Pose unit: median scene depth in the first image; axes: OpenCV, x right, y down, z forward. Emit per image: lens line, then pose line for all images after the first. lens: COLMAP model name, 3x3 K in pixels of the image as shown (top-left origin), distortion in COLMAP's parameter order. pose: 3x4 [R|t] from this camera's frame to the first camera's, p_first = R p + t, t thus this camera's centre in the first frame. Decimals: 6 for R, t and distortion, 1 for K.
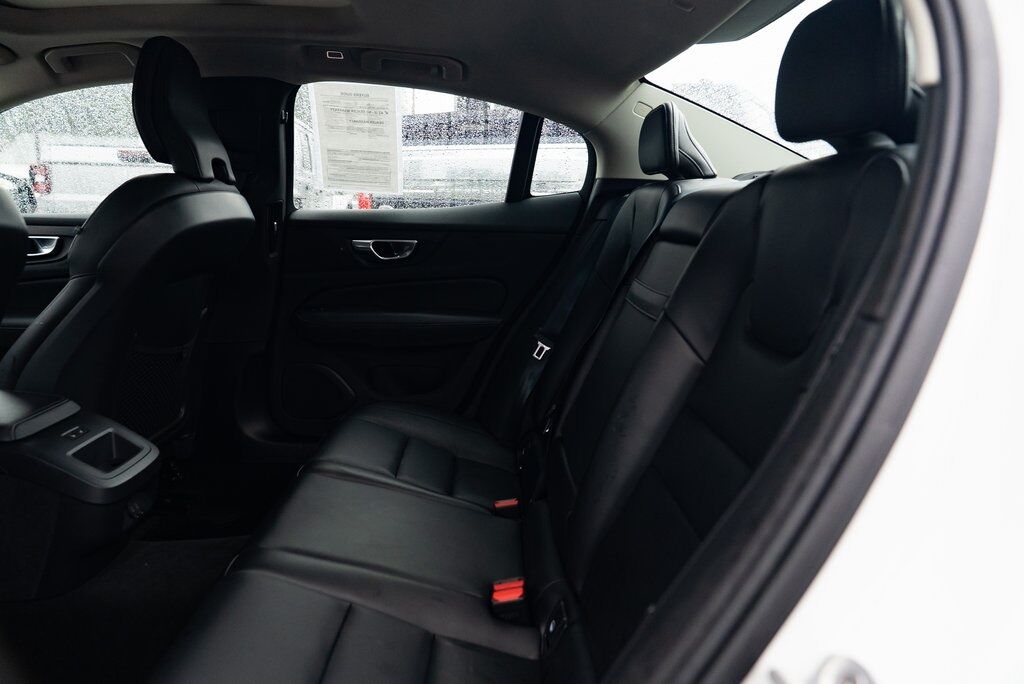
lens RADIAL K [[698.3, 0, 512.0], [0, 698.3, 342.0], [0, 0, 1]] dist [-0.042748, 0.023801]
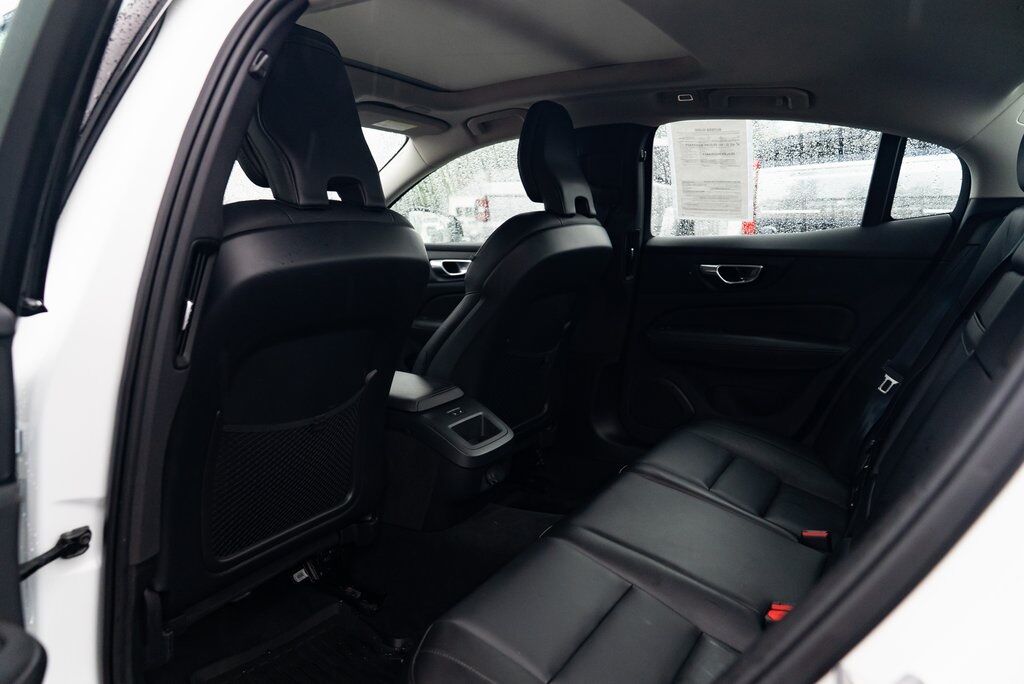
lens RADIAL K [[698.3, 0, 512.0], [0, 698.3, 342.0], [0, 0, 1]] dist [-0.042748, 0.023801]
pose [[0.847361, 0.061131, -0.527487, 0.108629], [-0.075143, 0.997159, -0.005148, -0.001545], [0.525674, 0.043999, 0.849548, -0.058954]]
